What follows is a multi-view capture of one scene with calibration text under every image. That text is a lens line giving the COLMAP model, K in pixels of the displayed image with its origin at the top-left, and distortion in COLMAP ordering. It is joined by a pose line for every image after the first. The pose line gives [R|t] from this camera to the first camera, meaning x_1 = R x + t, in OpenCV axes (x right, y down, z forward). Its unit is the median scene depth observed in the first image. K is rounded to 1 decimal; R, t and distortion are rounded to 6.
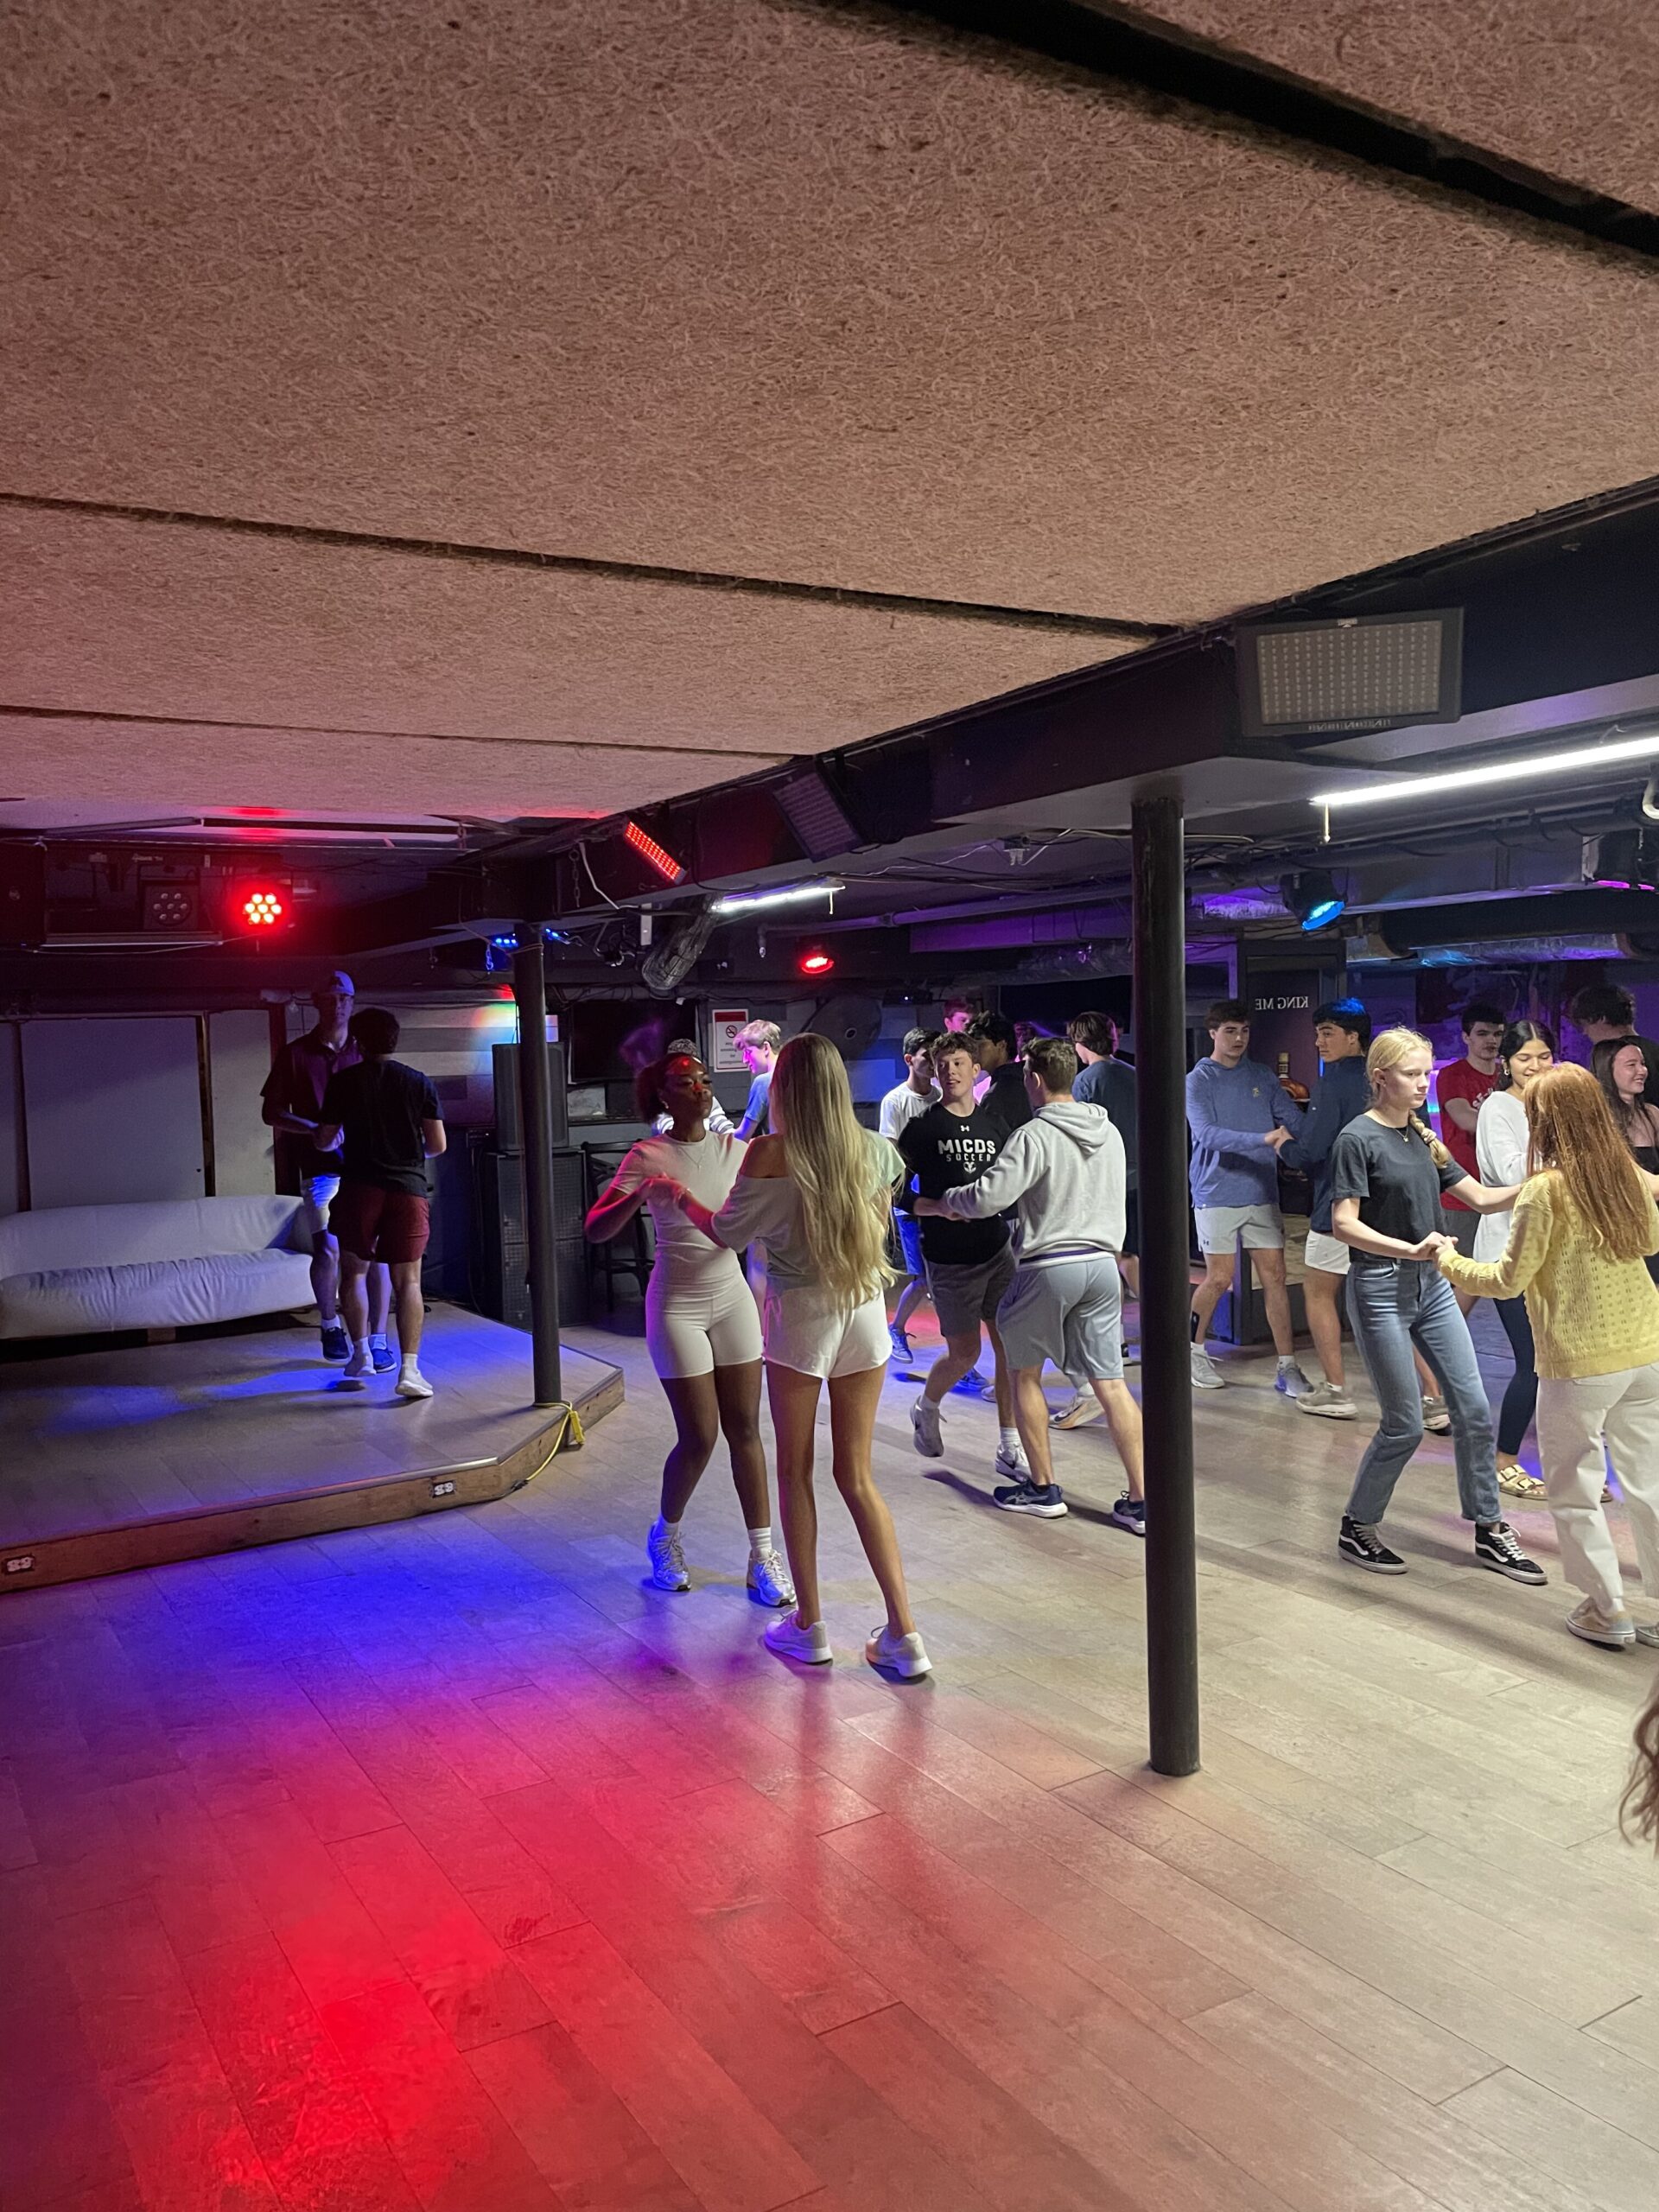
lens RADIAL K [[1668.8, 0, 854.1], [0, 1668.8, 1115.6], [0, 0, 1]] dist [0.091634, -0.134532]
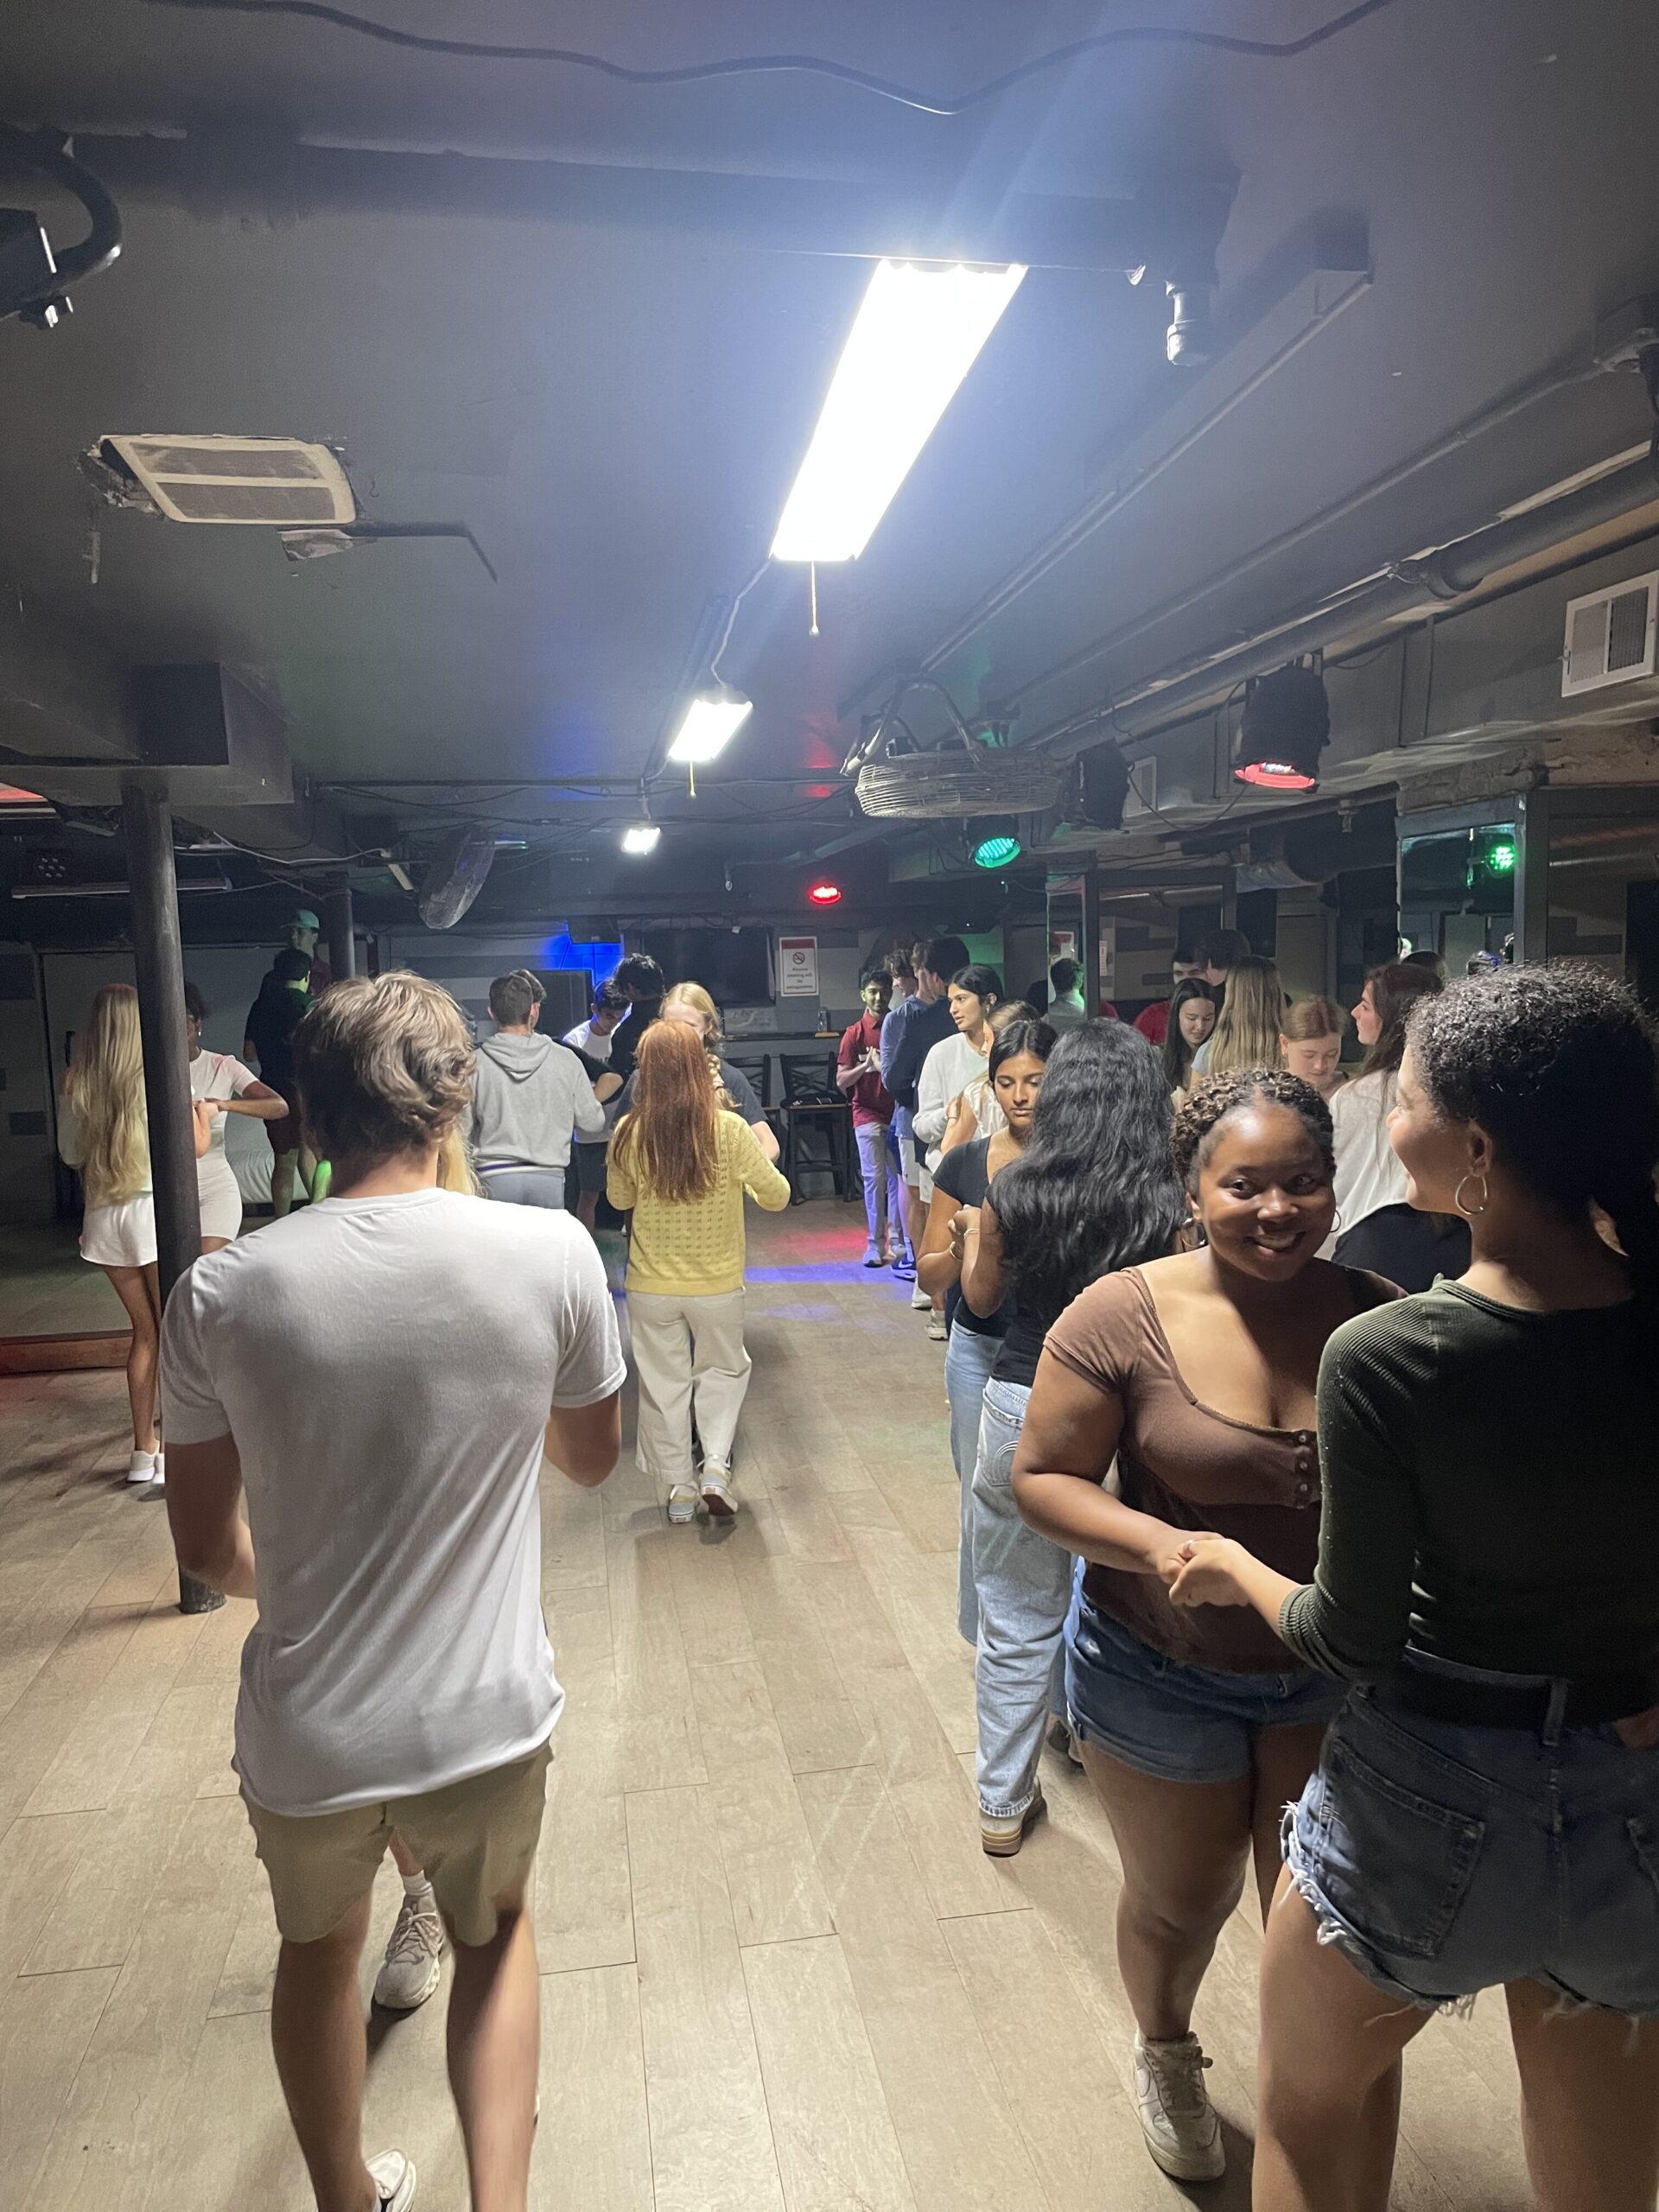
lens RADIAL K [[1668.8, 0, 854.1], [0, 1668.8, 1115.6], [0, 0, 1]] dist [0.091634, -0.134532]
pose [[0.928157, 0.037728, -0.370272, 0.582397], [-0.017696, 0.998197, 0.057349, -0.019813], [0.371768, -0.046676, 0.927152, 0.046755]]
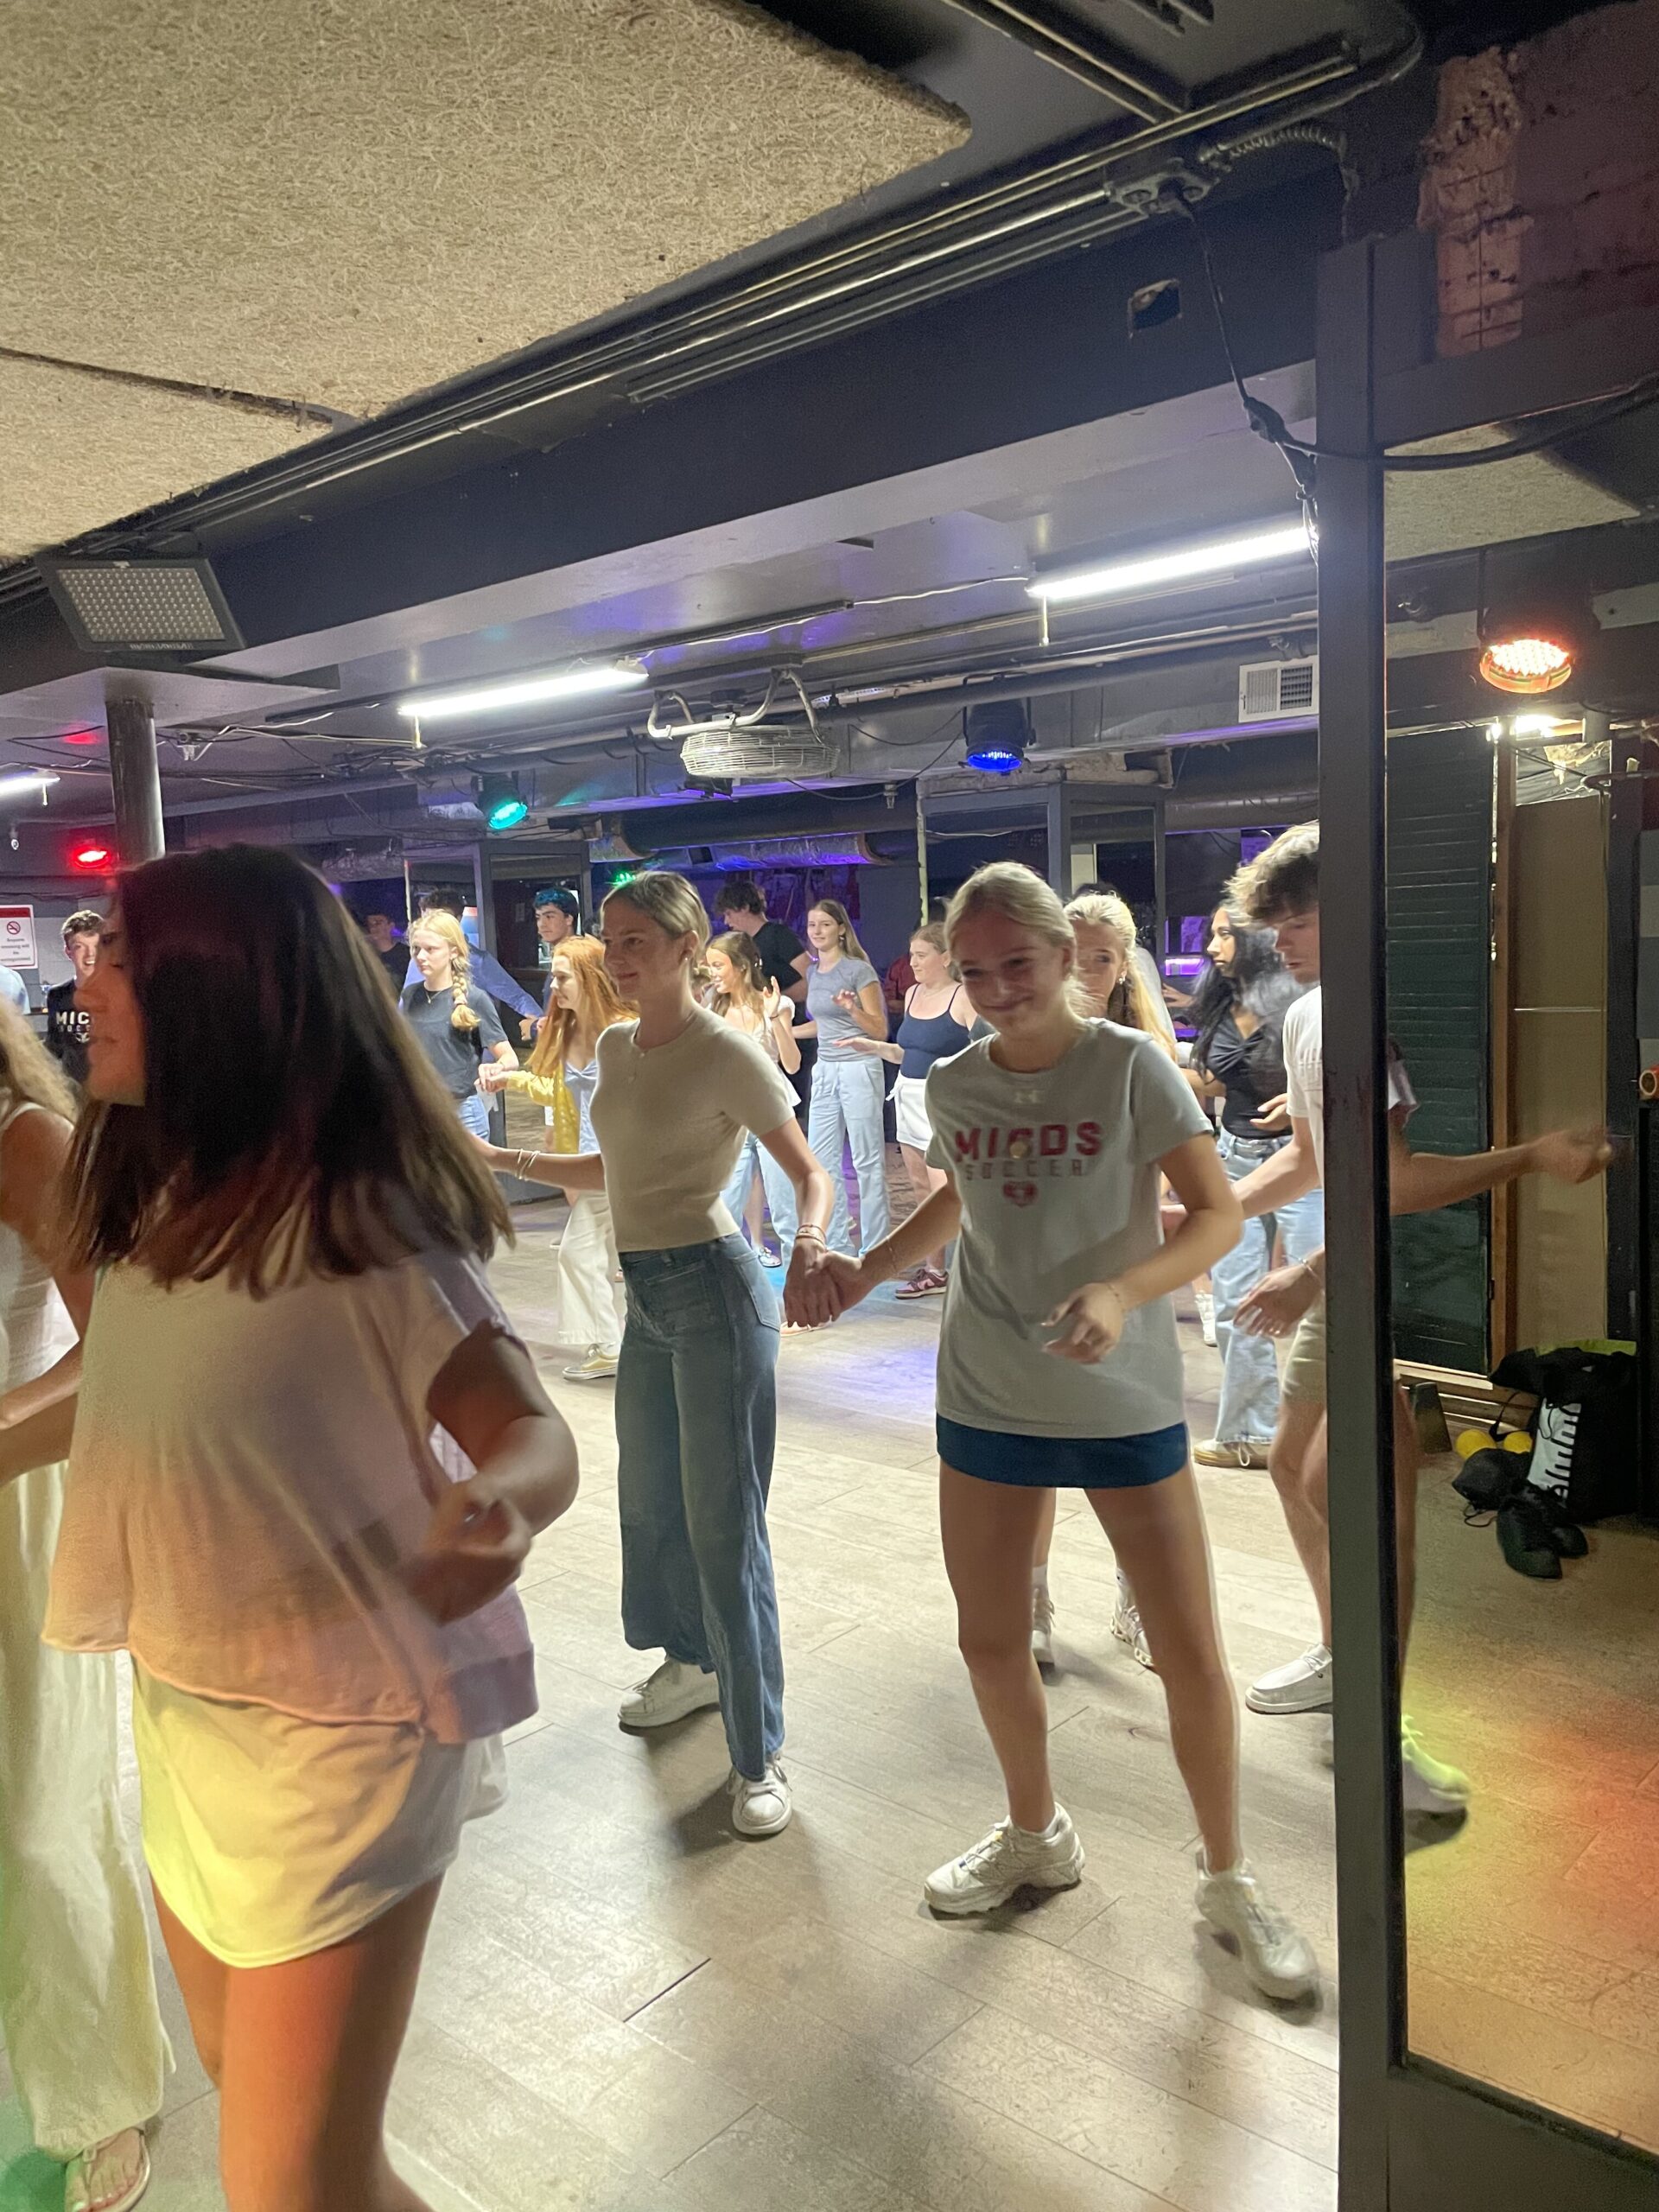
lens RADIAL K [[1671.5, 0, 829.5], [0, 1671.5, 1106.0], [0, 0, 1]] dist [0.096118, -0.131865]
pose [[0.958541, -0.034776, 0.282824, 0.163173], [0.021422, 0.998511, 0.050173, 0.022795], [-0.284148, -0.042034, 0.957859, -0.146582]]
